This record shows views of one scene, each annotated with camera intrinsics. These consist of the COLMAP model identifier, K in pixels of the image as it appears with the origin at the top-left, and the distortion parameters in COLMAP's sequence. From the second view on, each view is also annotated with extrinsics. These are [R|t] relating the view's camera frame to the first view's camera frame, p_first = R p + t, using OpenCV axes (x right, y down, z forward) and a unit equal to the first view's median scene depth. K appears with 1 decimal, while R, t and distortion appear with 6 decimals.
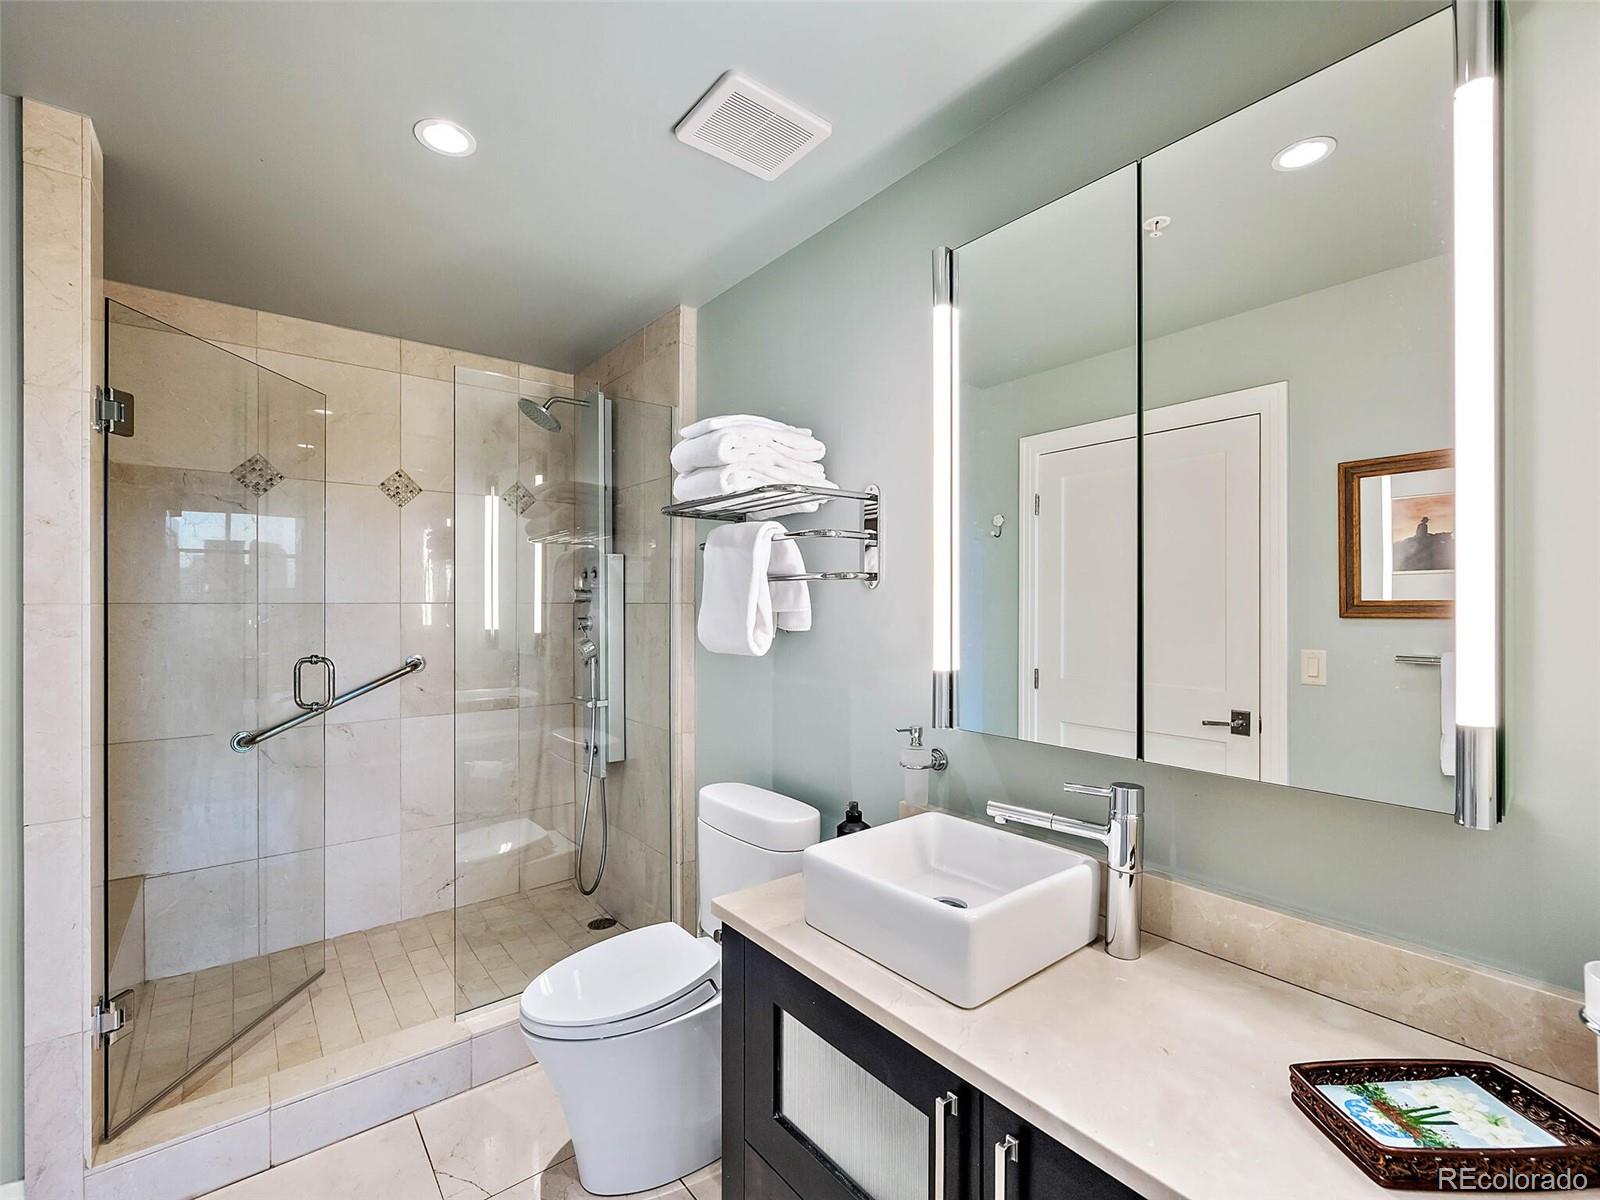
lens RADIAL K [[709.2, 0, 800.0], [0, 709.2, 600.0], [0, 0, 1]] dist [-0.001985, -0.000146]
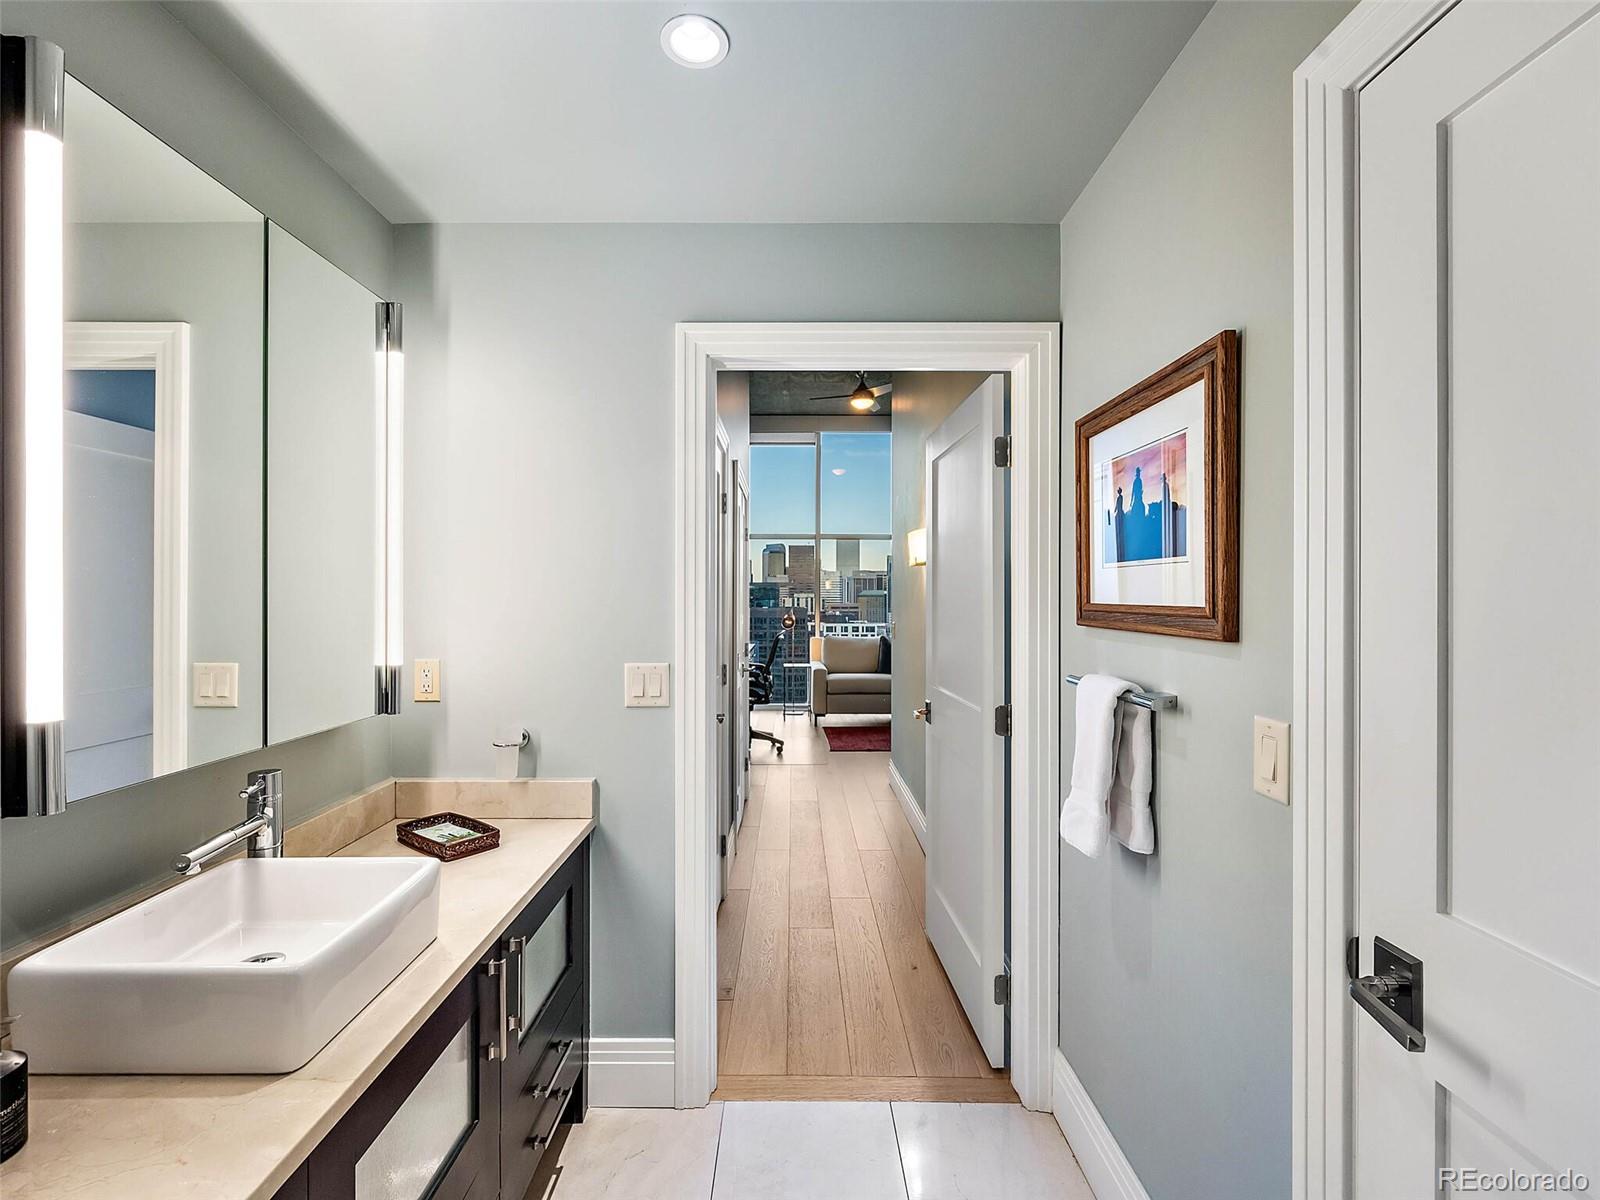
lens RADIAL K [[709.2, 0, 800.0], [0, 709.2, 600.0], [0, 0, 1]] dist [-0.001985, -0.000146]
pose [[-0.786966, 0.002976, 0.616990, -1.024521], [0.001304, 0.999994, -0.003160, 0.001866], [-0.616995, -0.001682, -0.786965, 1.581131]]
